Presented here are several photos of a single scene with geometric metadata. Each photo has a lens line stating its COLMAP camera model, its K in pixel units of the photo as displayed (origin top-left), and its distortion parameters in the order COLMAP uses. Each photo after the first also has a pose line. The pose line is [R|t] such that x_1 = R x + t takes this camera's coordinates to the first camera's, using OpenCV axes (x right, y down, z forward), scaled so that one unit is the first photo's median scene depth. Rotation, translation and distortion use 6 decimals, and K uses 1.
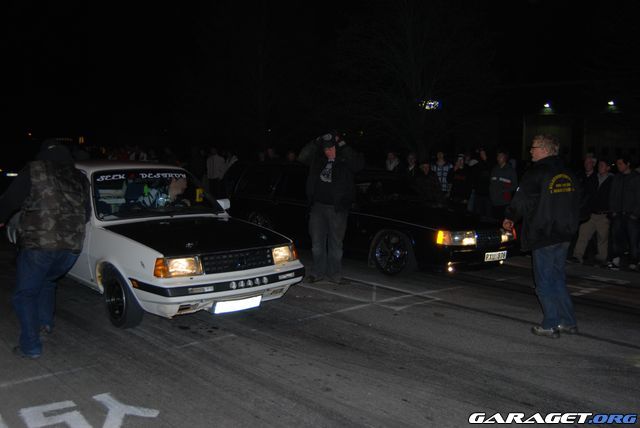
lens RADIAL K [[684.6, 0, 310.0], [0, 684.6, 197.5], [0, 0, 1]] dist [-0.053787, 0.000000]
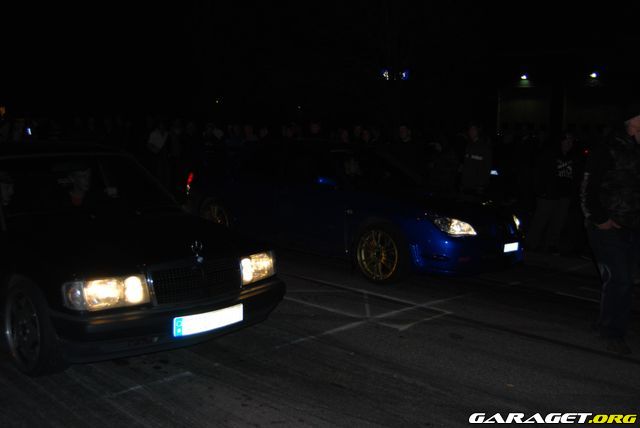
lens RADIAL K [[726.9, 0, 310.6], [0, 726.9, 200.6], [0, 0, 1]] dist [-0.057586, 0.000000]
pose [[0.997303, 0.001092, 0.073387, -0.039349], [-0.003563, 0.999431, 0.033556, -0.009560], [-0.073309, -0.033727, 0.996739, 0.220764]]
